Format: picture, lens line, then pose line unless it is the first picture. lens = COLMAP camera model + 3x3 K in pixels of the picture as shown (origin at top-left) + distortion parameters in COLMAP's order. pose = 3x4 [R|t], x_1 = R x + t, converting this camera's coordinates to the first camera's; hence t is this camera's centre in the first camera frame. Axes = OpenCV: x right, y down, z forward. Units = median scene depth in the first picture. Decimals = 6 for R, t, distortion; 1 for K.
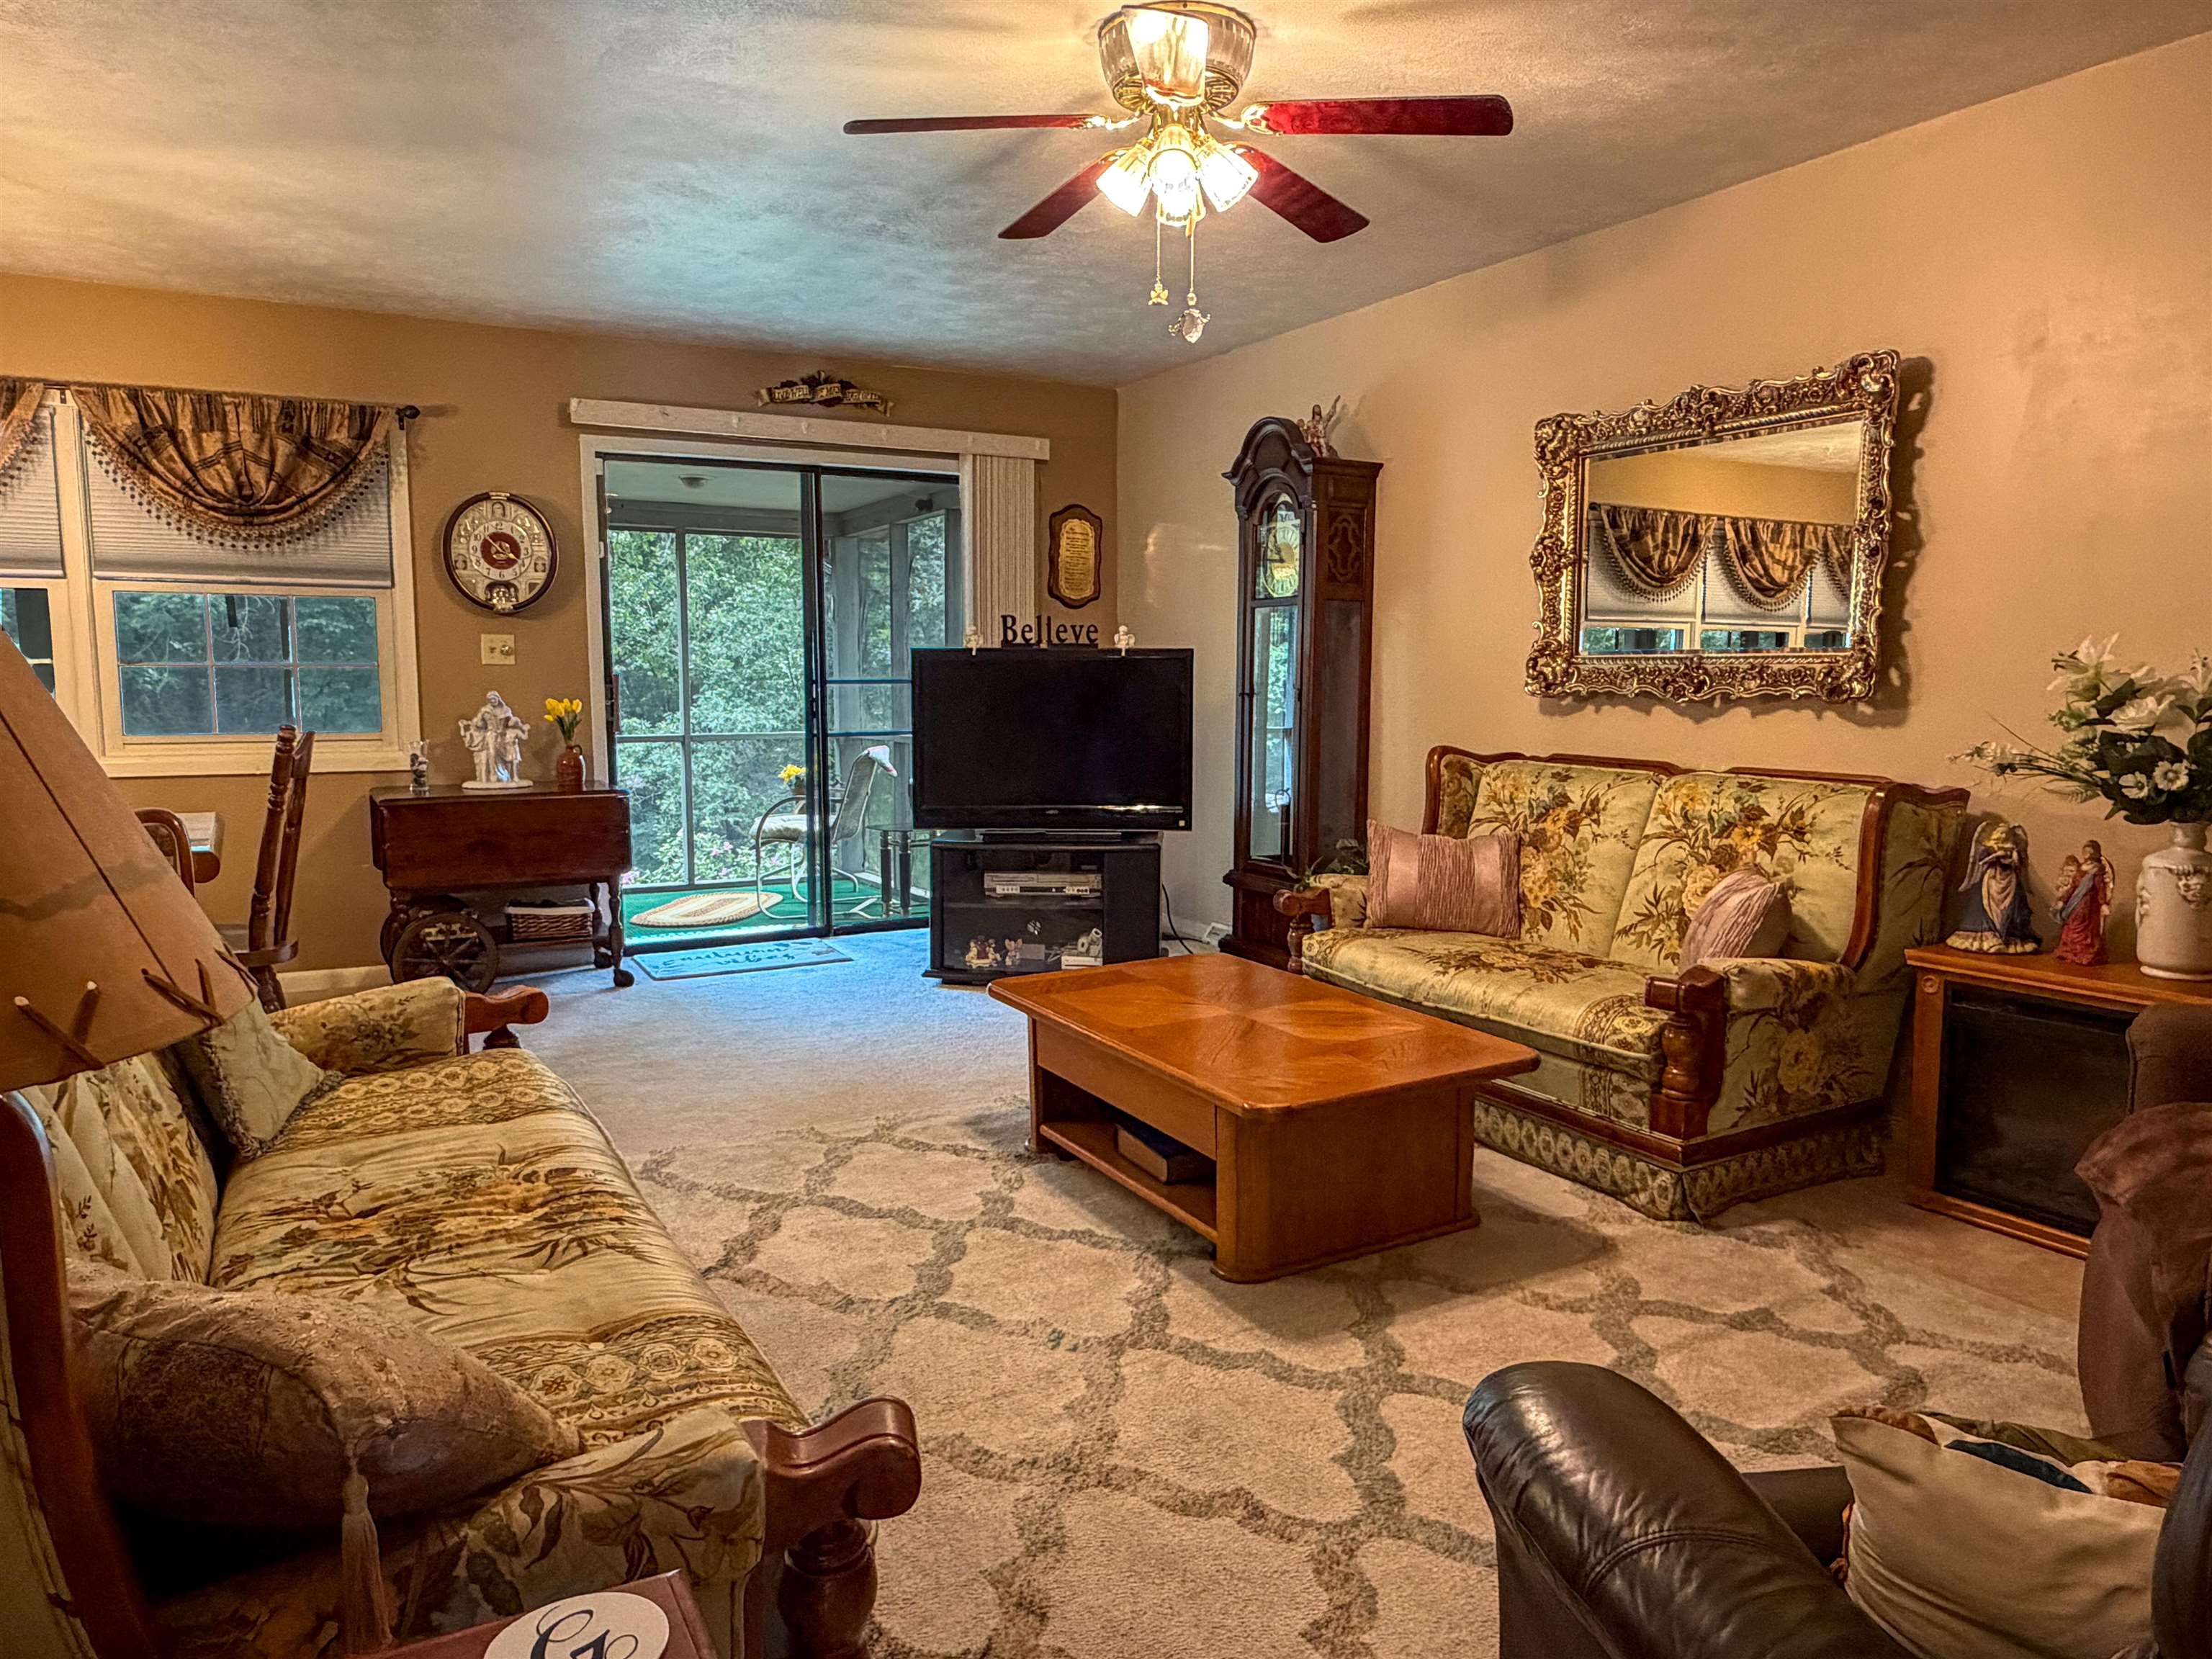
lens RADIAL K [[1450.4, 0, 1106.0], [0, 1450.4, 829.5], [0, 0, 1]] dist [-0.002316, -0.000687]
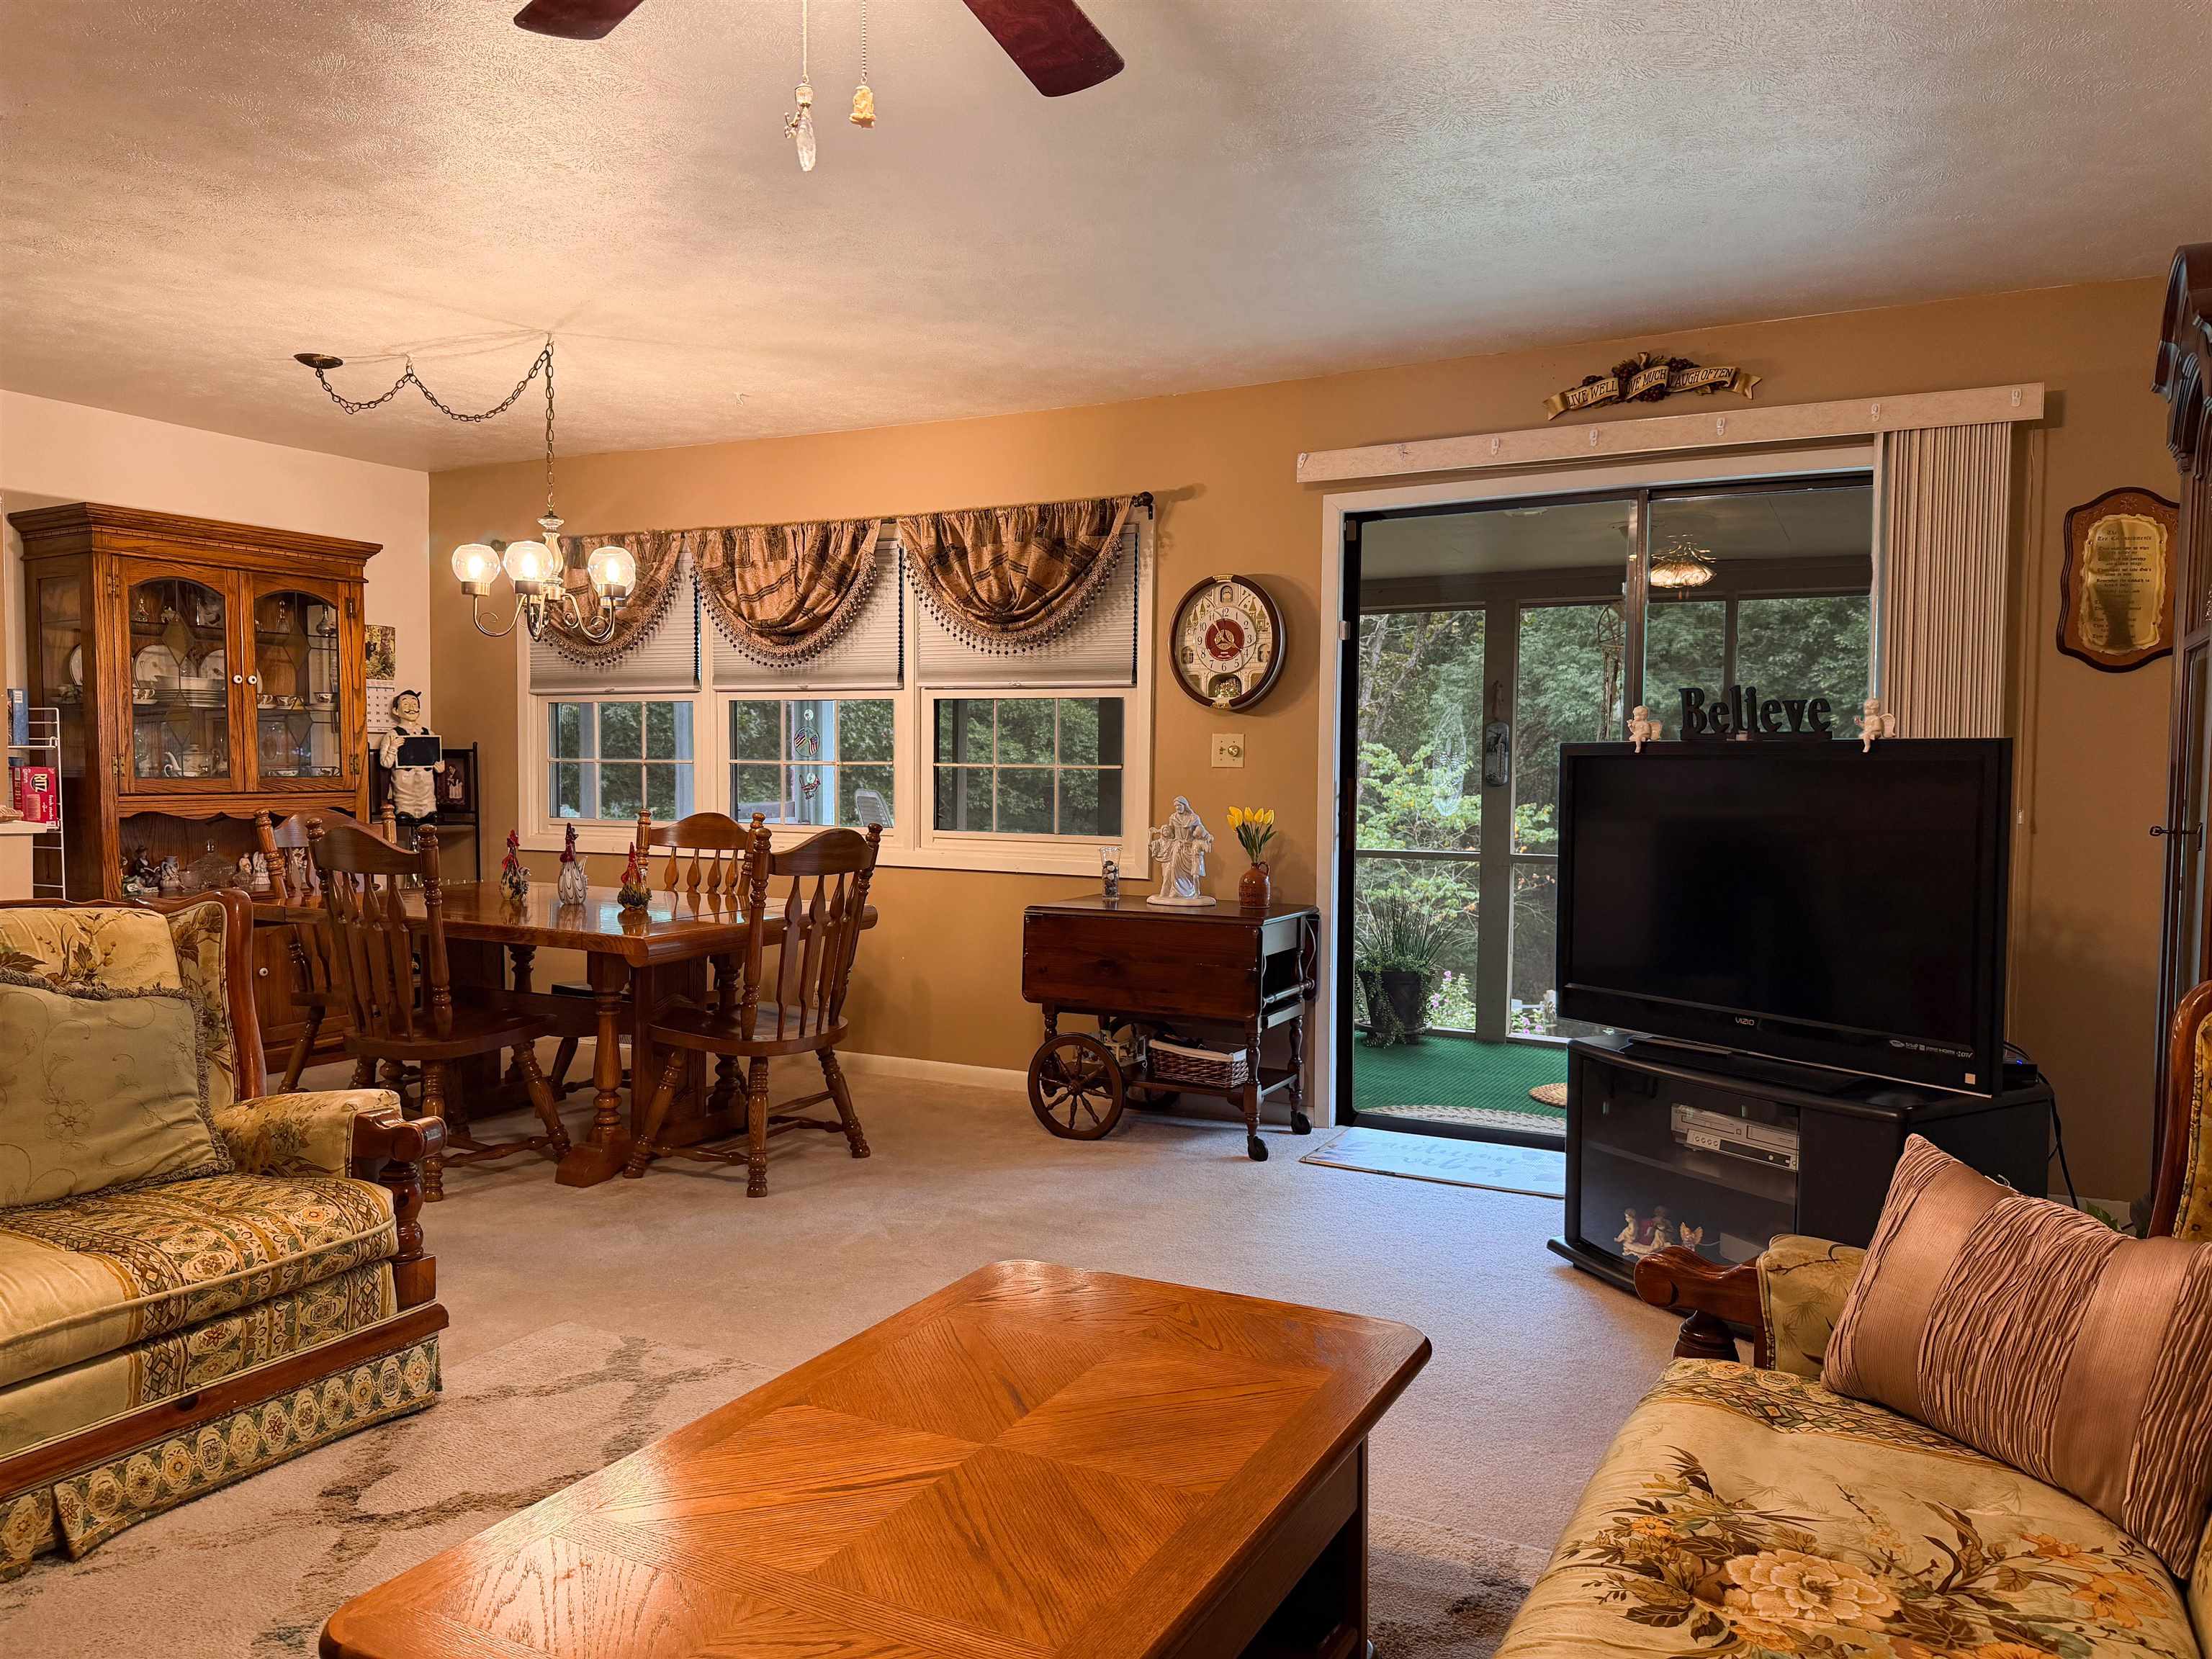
lens RADIAL K [[1546.9, 0, 1106.0], [0, 1546.9, 829.5], [0, 0, 1]] dist [0.060058, -0.004561]
pose [[0.537549, 0.036801, -0.842429, 0.360817], [-0.100701, 0.994699, -0.020804, -0.051526], [0.837198, 0.096017, 0.538405, 0.458106]]
